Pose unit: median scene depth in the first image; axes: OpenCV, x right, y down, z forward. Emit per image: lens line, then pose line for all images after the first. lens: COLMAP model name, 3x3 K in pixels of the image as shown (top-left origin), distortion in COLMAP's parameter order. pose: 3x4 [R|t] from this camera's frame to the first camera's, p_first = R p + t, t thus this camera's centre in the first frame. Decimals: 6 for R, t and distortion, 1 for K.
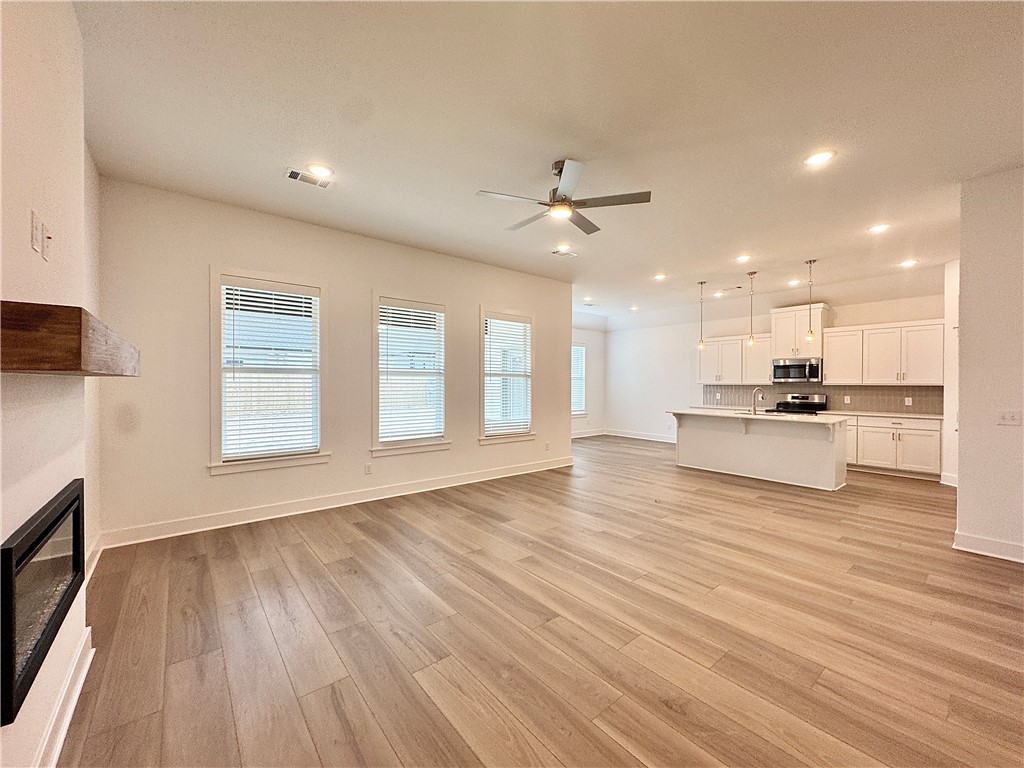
lens RADIAL K [[407.9, 0, 509.2], [0, 407.9, 387.6], [0, 0, 1]] dist [-0.005627, 0.001506]
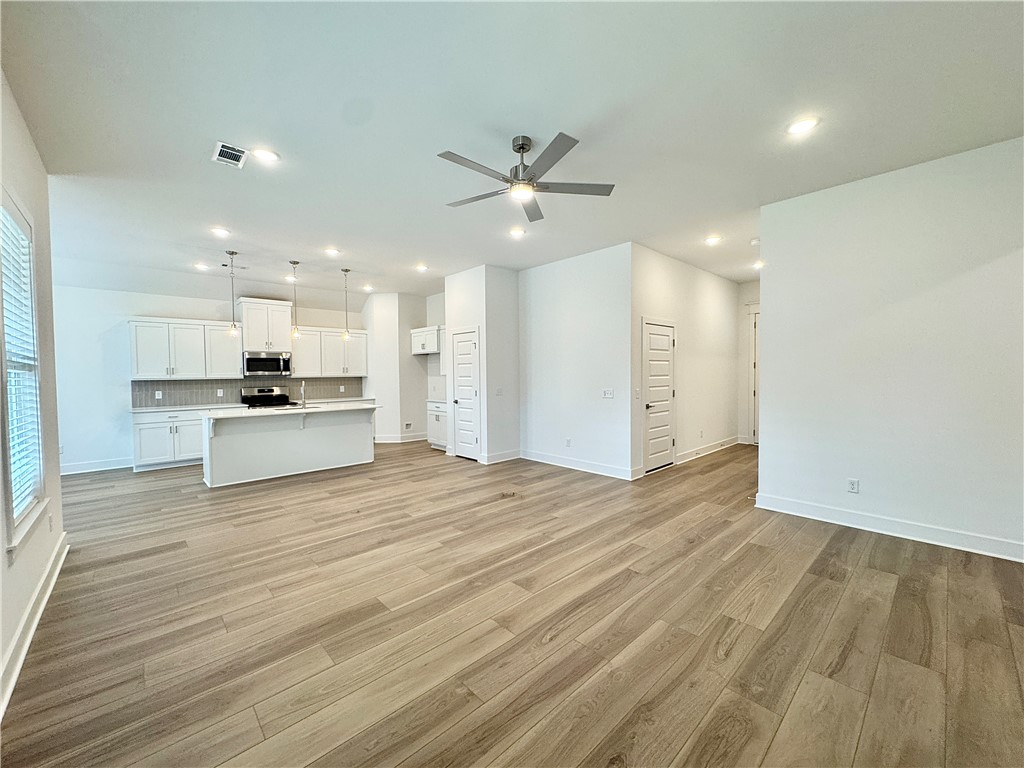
lens RADIAL K [[407.9, 0, 515.0], [0, 407.9, 384.6], [0, 0, 1]] dist [-0.005627, 0.001506]
pose [[-0.068983, -0.033034, 0.997071, -0.524293], [0.022629, 0.999143, 0.034668, -0.018310], [-0.997361, 0.024954, -0.068177, 0.704101]]
